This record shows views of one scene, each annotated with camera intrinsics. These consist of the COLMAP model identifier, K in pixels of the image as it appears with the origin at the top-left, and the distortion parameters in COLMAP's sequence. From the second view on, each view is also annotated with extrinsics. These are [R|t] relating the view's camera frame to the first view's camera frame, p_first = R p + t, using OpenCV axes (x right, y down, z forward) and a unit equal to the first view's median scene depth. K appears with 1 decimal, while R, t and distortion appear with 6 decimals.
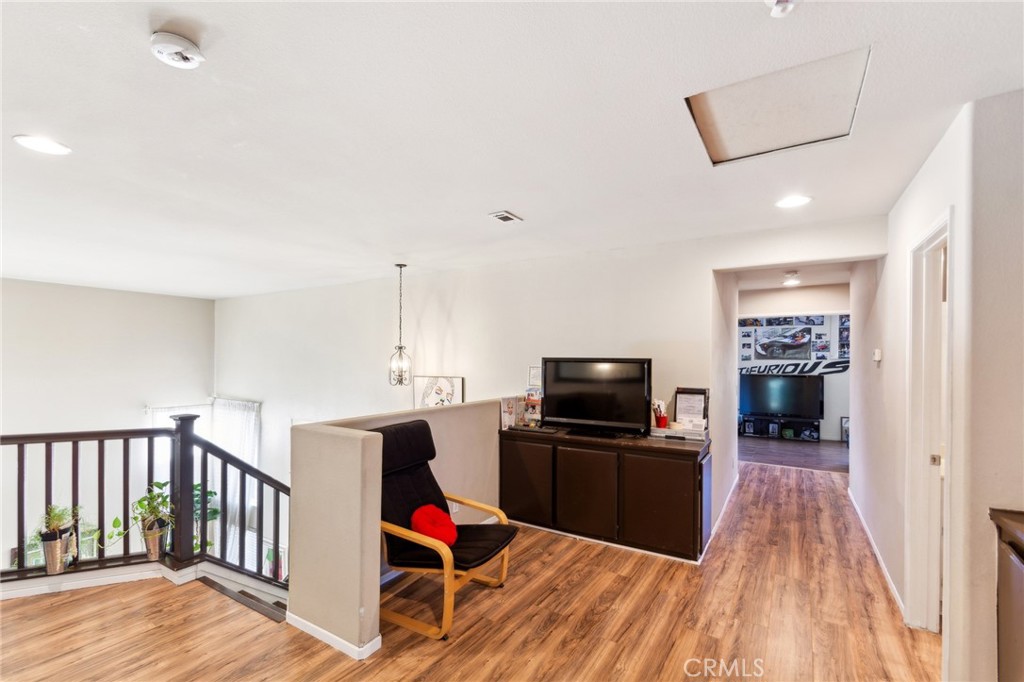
lens RADIAL K [[444.4, 0, 521.4], [0, 444.4, 362.3], [0, 0, 1]] dist [-0.000049, -0.000093]
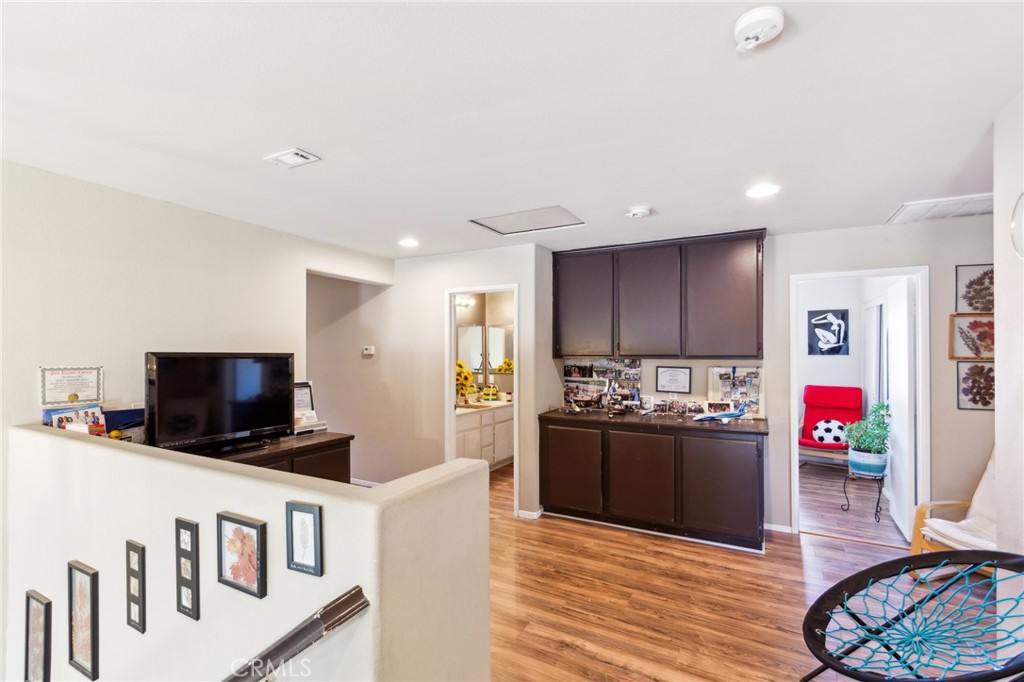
lens RADIAL K [[469.0, 0, 508.4], [0, 469.0, 345.3], [0, 0, 1]] dist [0.009024, -0.002341]
pose [[-0.047536, 0.011610, 0.998802, -0.724690], [0.003334, 0.999929, -0.011464, -0.013192], [-0.998864, 0.002786, -0.047571, 0.584488]]
